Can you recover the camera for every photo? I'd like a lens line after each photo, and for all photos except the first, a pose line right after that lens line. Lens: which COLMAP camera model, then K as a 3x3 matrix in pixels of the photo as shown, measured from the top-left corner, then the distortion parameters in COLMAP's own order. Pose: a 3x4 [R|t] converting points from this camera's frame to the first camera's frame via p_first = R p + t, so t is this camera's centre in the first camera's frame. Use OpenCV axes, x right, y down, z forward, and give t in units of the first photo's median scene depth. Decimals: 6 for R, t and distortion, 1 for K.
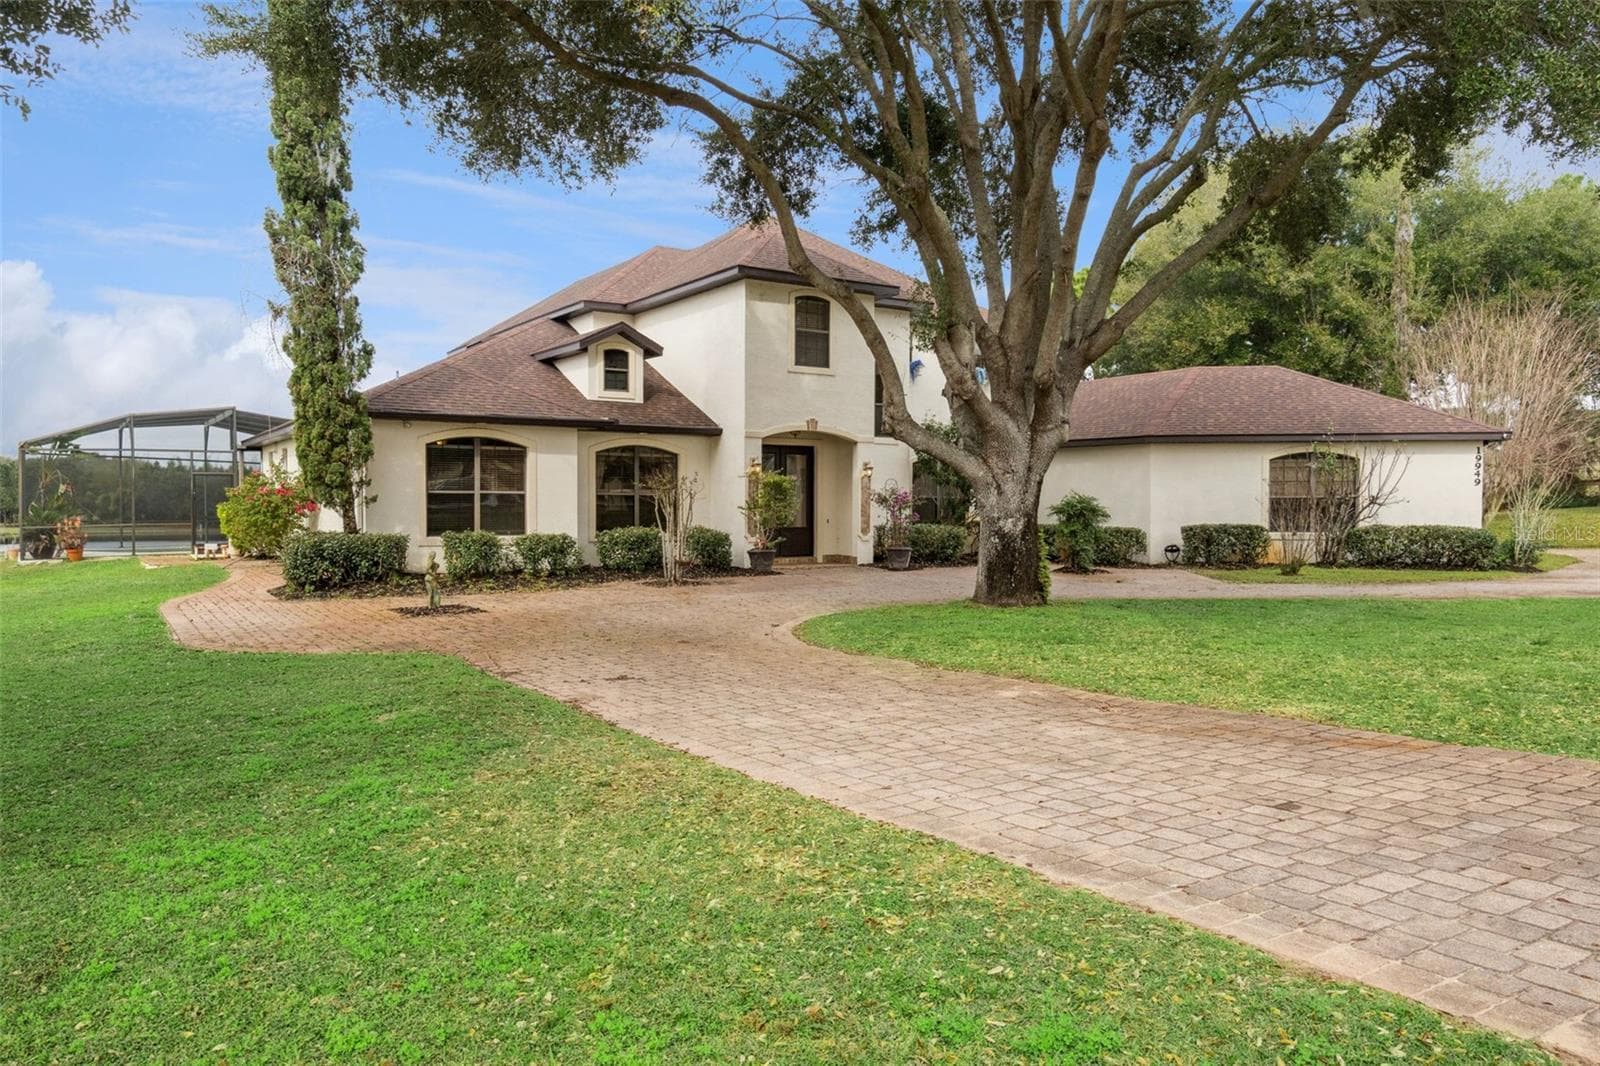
lens RADIAL K [[1158.1, 0, 777.3], [0, 1158.1, 583.8], [0, 0, 1]] dist [0.006675, 0.002159]
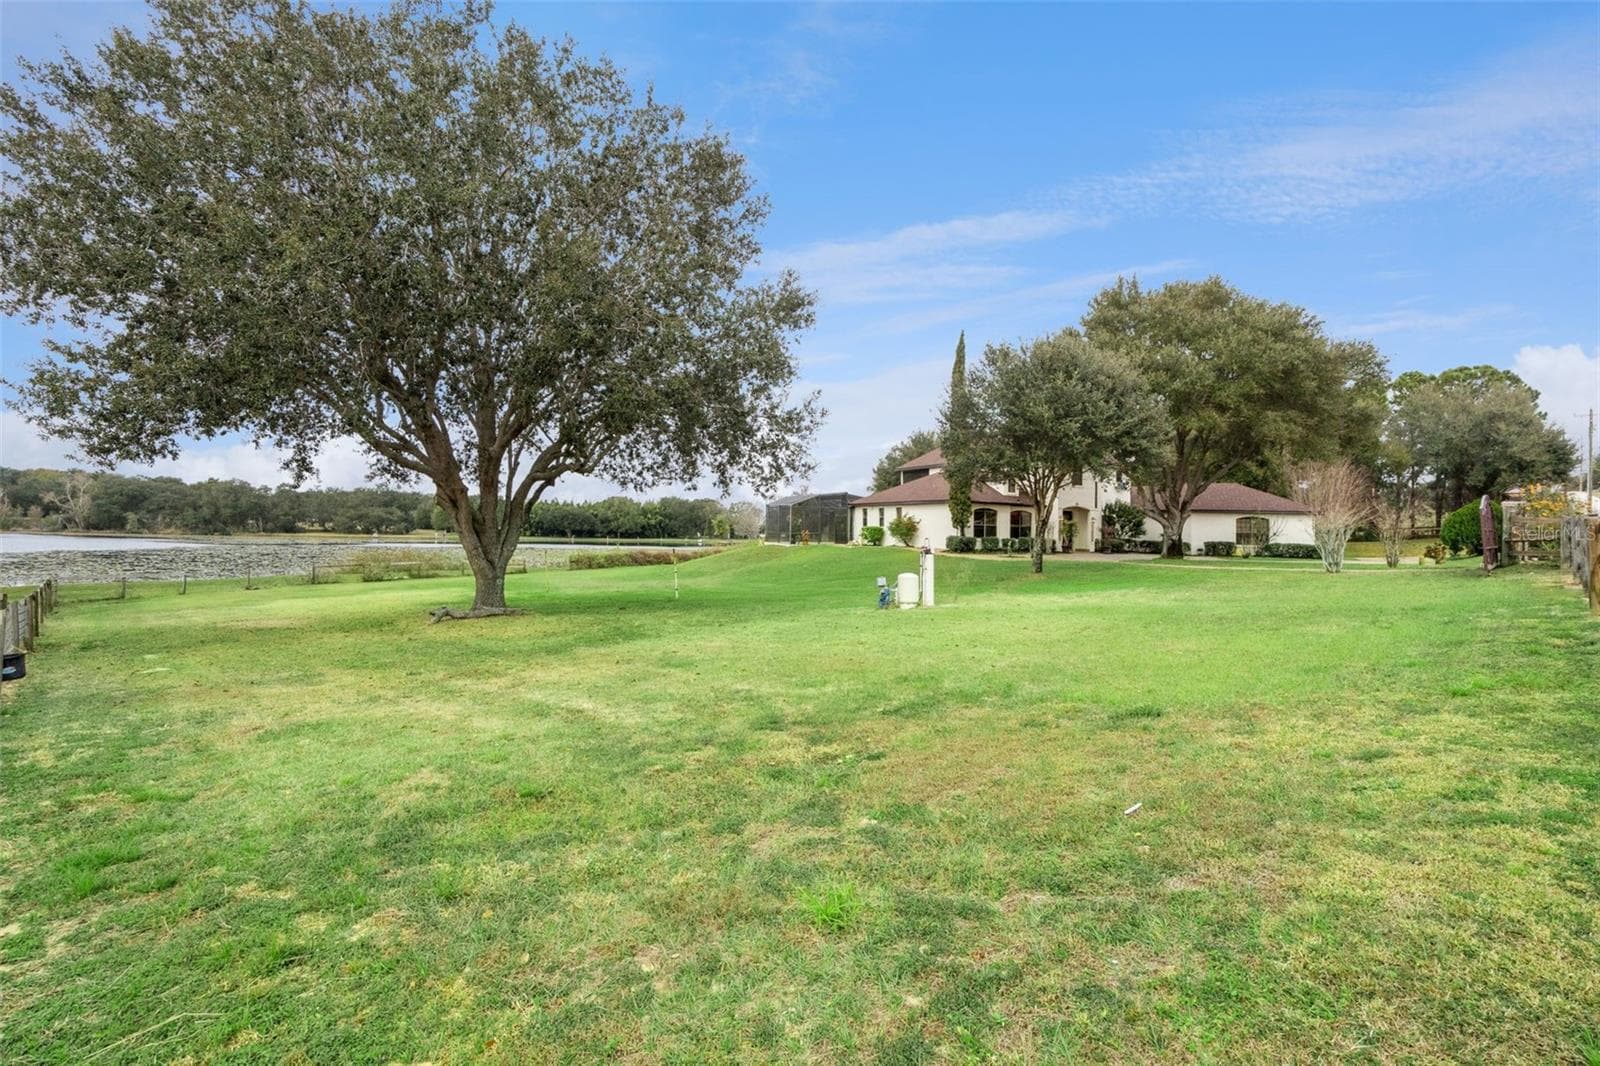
lens RADIAL K [[733.9, 0, 802.8], [0, 733.9, 543.0], [0, 0, 1]] dist [-0.000080, -0.002379]
pose [[0.995185, 0.024484, -0.094909, -0.492913], [-0.029109, 0.998440, -0.047651, 0.072278], [0.093594, 0.050184, 0.994345, -0.945723]]
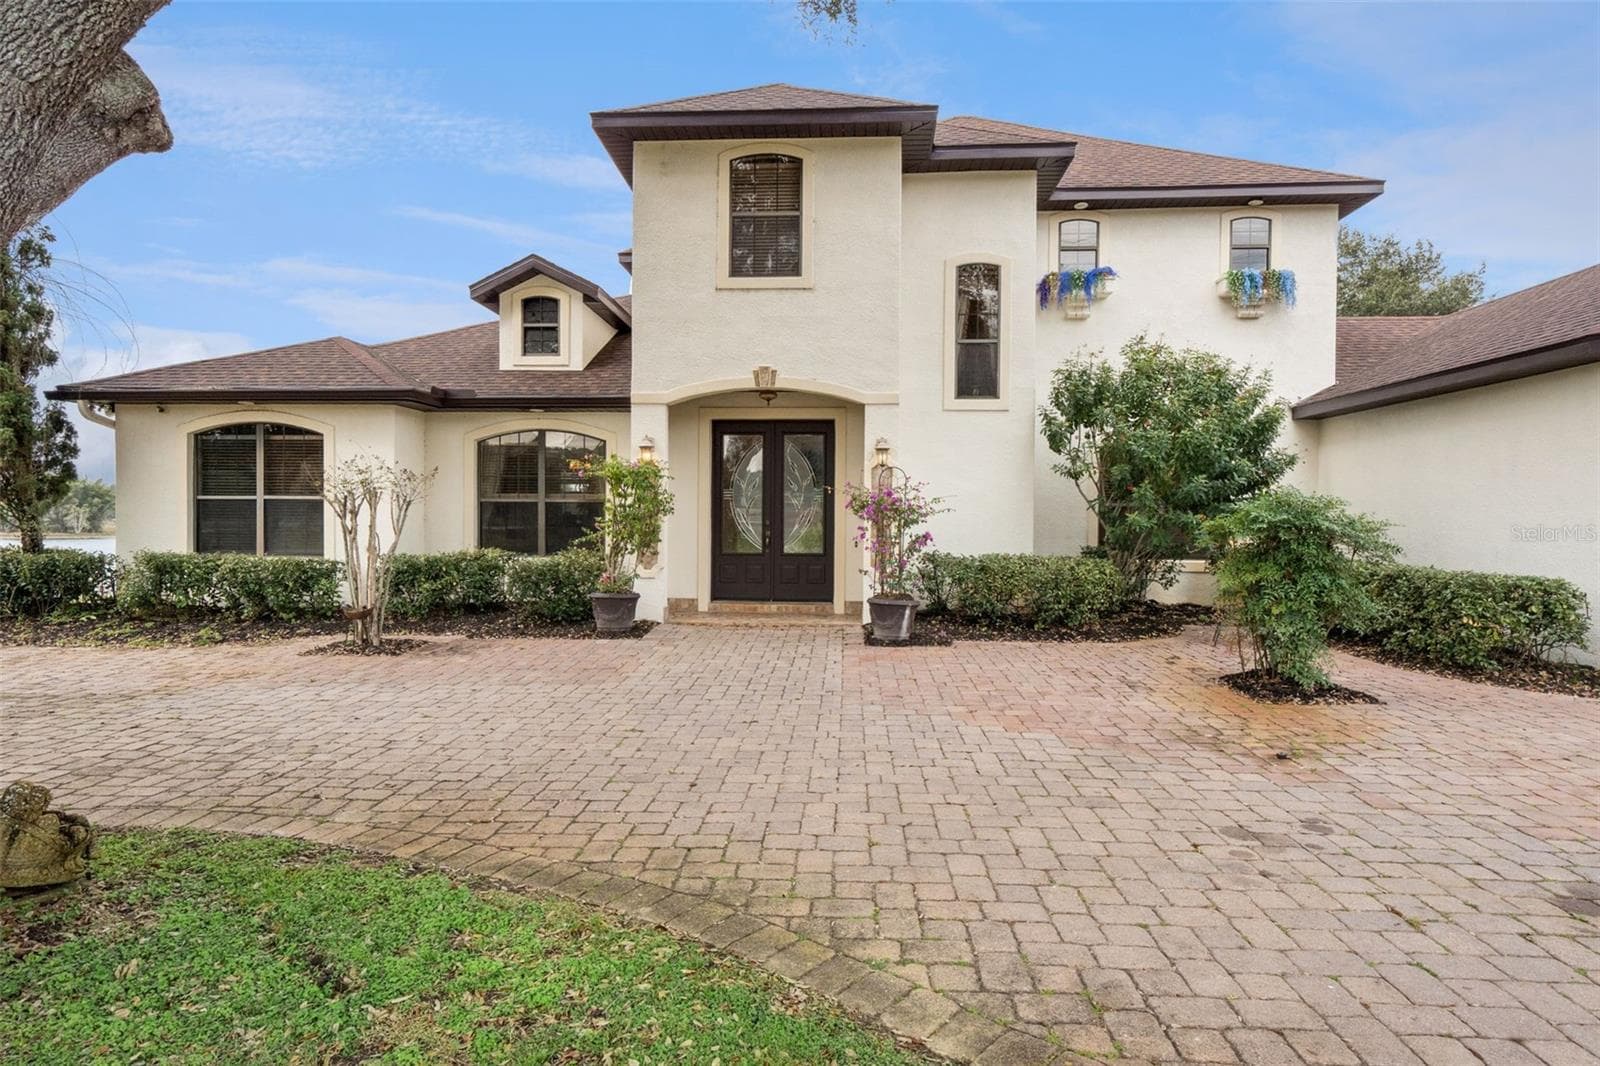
lens RADIAL K [[861.7, 0, 800.2], [0, 861.7, 540.6], [0, 0, 1]] dist [-0.004417, -0.000274]
pose [[0.806231, 0.015244, -0.591405, 0.296834], [-0.045712, 0.998285, -0.036585, -0.041077], [0.589833, 0.056530, 0.805544, 0.667395]]
